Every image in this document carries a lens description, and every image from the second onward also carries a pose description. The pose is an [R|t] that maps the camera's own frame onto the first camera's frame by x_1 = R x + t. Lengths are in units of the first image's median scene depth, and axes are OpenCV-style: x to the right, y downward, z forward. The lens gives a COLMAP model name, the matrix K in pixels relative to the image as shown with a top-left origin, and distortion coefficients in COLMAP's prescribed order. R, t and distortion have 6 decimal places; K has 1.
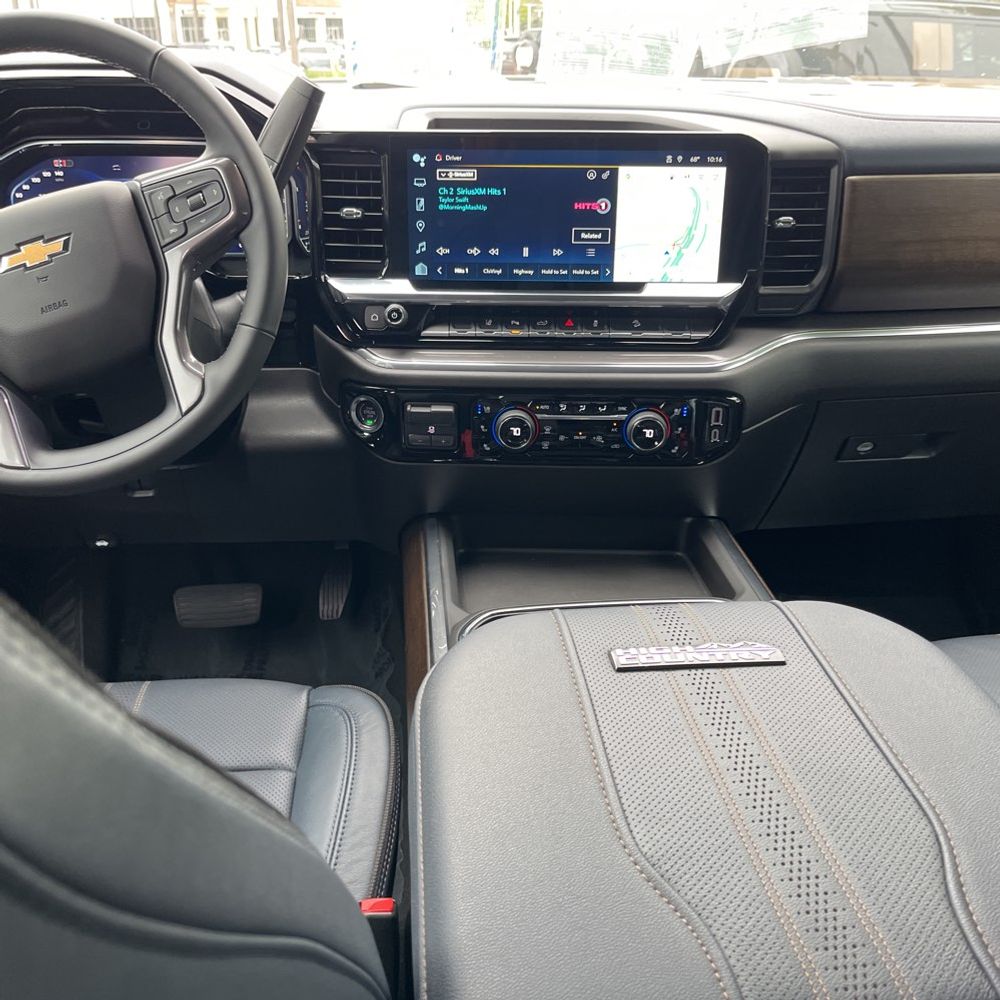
lens RADIAL K [[1010.0, 0, 507.3], [0, 1010.0, 514.7], [0, 0, 1]] dist [0.057756, -0.066202]
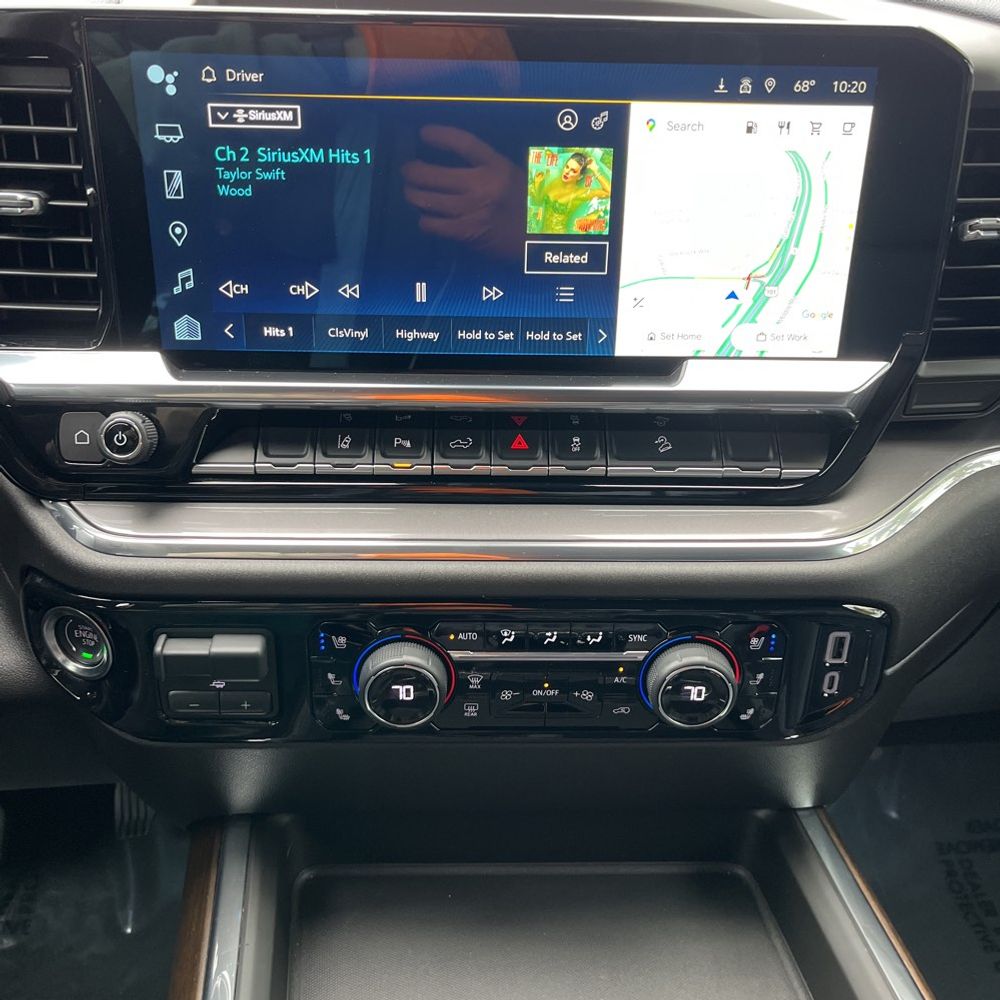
lens RADIAL K [[1011.6, 0, 506.4], [0, 1011.6, 504.2], [0, 0, 1]] dist [0.051076, -0.052450]
pose [[0.997950, -0.013569, 0.062551, 0.026603], [0.011079, 0.999139, 0.039985, -0.183107], [-0.063040, -0.039210, 0.997240, 0.546254]]
